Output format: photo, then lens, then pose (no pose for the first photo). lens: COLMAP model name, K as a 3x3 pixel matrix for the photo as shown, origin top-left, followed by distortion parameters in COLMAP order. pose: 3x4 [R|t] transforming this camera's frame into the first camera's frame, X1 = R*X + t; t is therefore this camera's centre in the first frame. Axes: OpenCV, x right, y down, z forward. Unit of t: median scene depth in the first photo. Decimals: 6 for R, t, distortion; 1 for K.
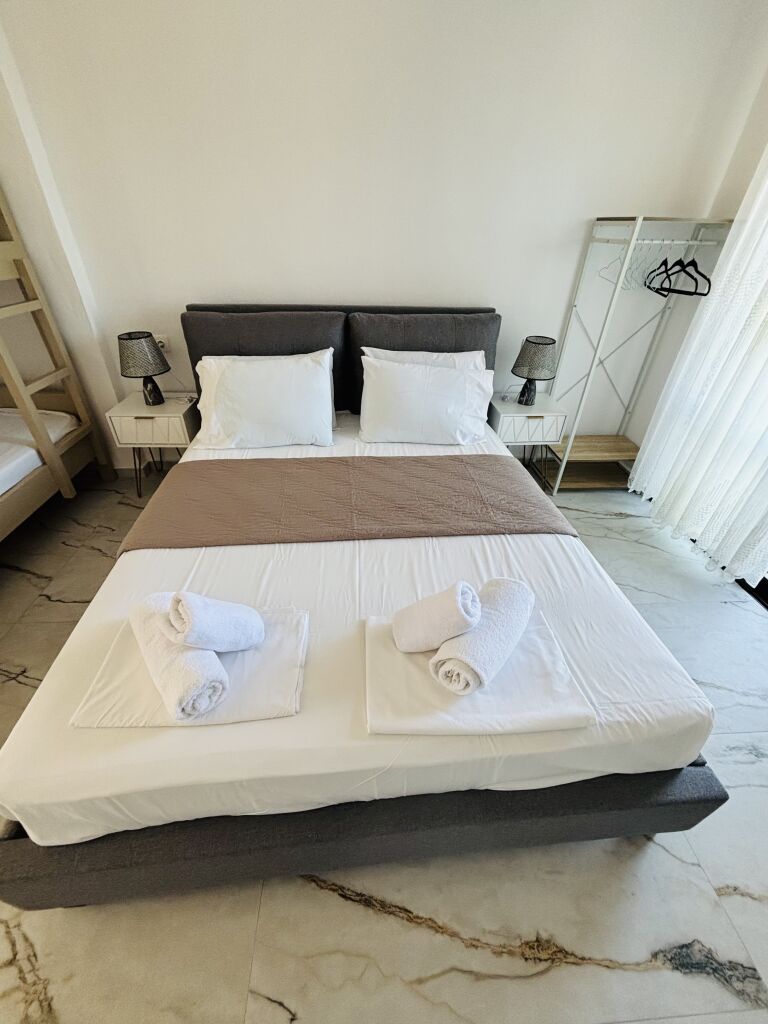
lens RADIAL K [[409.6, 0, 382.1], [0, 409.6, 514.5], [0, 0, 1]] dist [-0.009351, 0.000784]
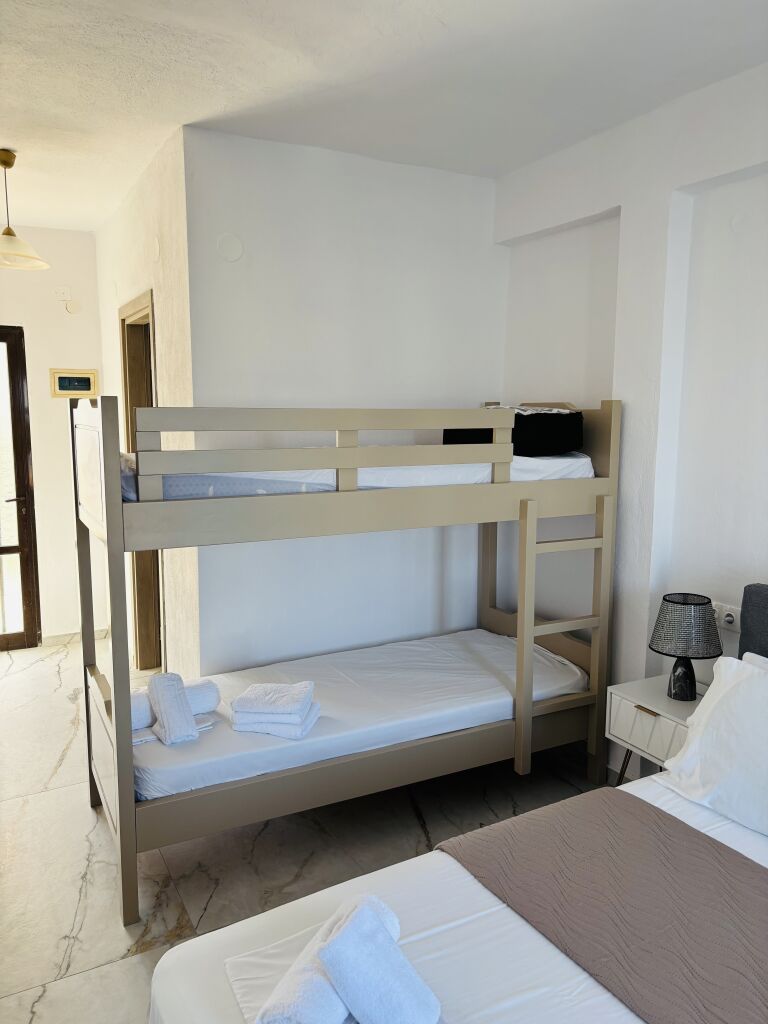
lens RADIAL K [[778.0, 0, 384.6], [0, 778.0, 510.9], [0, 0, 1]] dist [-0.007097, -0.002445]
pose [[0.423673, 0.100430, -0.900231, 0.326142], [-0.525621, 0.836658, -0.154034, -0.093782], [0.737715, 0.538440, 0.407257, 0.017682]]
